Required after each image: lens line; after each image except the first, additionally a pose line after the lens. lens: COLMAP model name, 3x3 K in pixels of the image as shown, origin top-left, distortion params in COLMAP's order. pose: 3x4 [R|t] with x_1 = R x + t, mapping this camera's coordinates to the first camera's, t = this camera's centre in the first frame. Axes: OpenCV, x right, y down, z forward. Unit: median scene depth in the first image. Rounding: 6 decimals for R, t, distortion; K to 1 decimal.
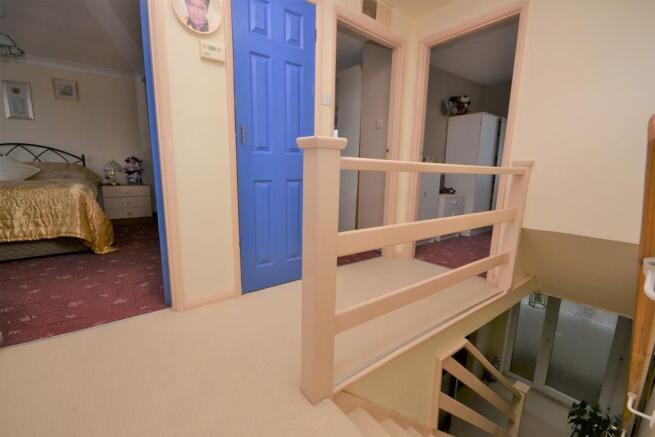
lens RADIAL K [[288.6, 0, 325.3], [0, 288.6, 225.3], [0, 0, 1]] dist [0.000686, -0.009584]
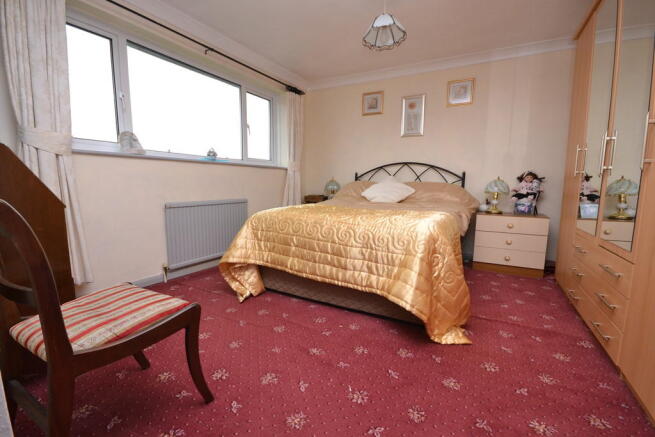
lens RADIAL K [[288.6, 0, 325.3], [0, 288.6, 225.3], [0, 0, 1]] dist [0.000686, -0.009584]
pose [[0.386474, 0.111643, -0.915518, -0.277195], [-0.177670, 0.983066, 0.044879, -0.078263], [0.905025, 0.145316, 0.399766, 0.395188]]
